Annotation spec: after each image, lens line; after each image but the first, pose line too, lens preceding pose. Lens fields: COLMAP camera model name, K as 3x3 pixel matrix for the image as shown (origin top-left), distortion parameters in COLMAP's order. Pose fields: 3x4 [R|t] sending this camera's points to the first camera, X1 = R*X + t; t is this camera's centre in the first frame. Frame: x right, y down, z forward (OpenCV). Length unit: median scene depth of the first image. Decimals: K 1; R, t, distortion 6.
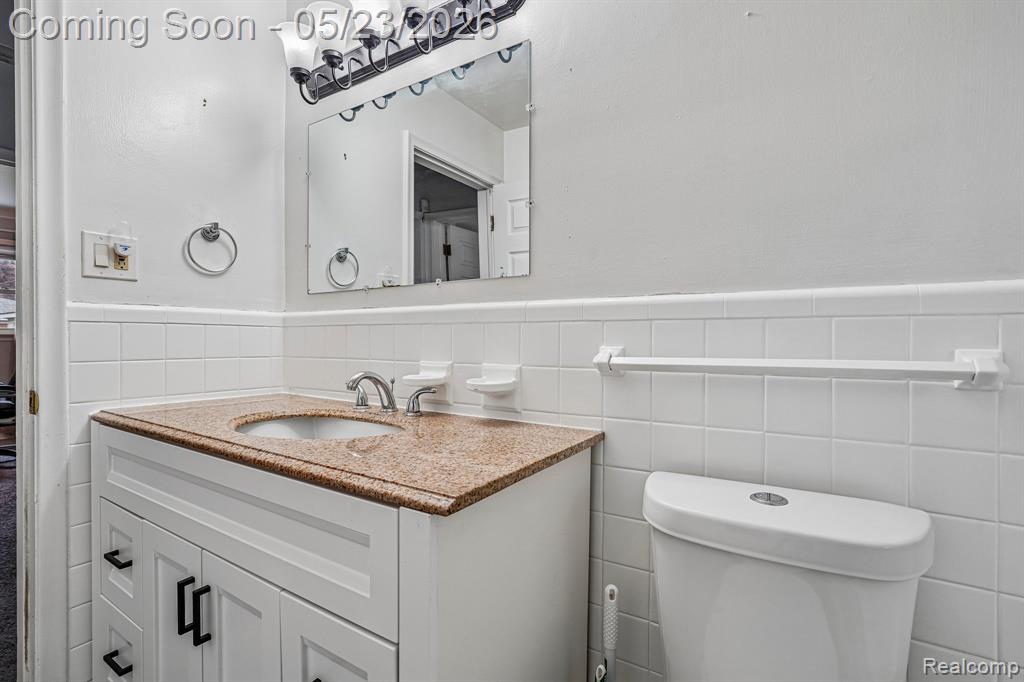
lens RADIAL K [[478.2, 0, 514.9], [0, 478.2, 337.7], [0, 0, 1]] dist [-0.064983, 0.023463]
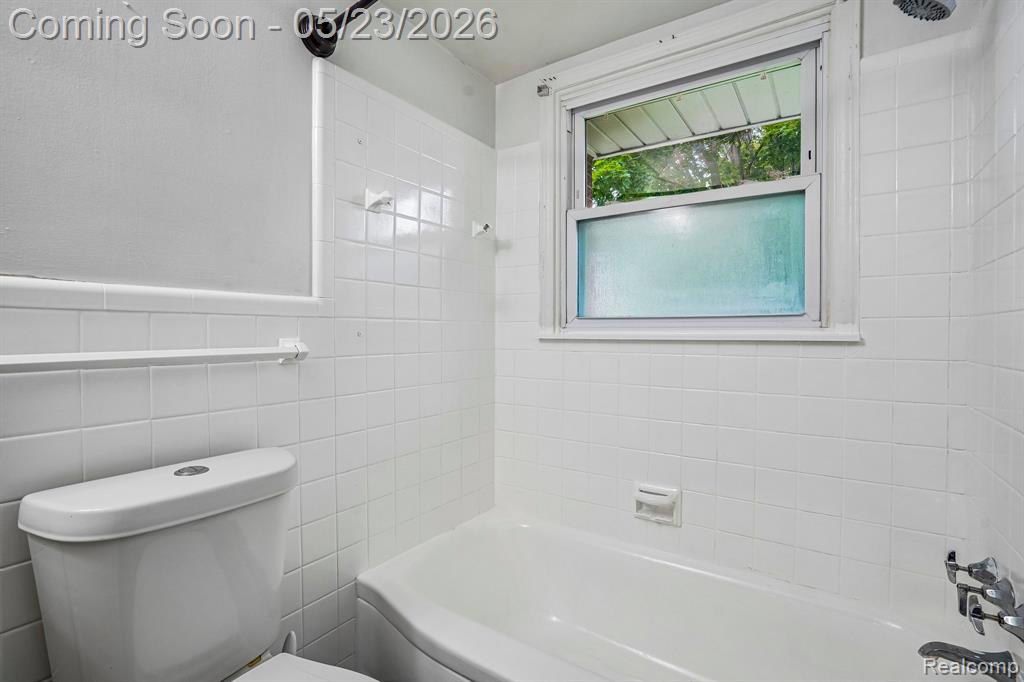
lens RADIAL K [[478.2, 0, 514.9], [0, 478.2, 337.7], [0, 0, 1]] dist [-0.064983, 0.023463]
pose [[0.021595, -0.012946, 0.999683, -0.575675], [-0.002781, 0.999912, 0.013009, -0.000308], [-0.999763, -0.003061, 0.021558, 0.174858]]
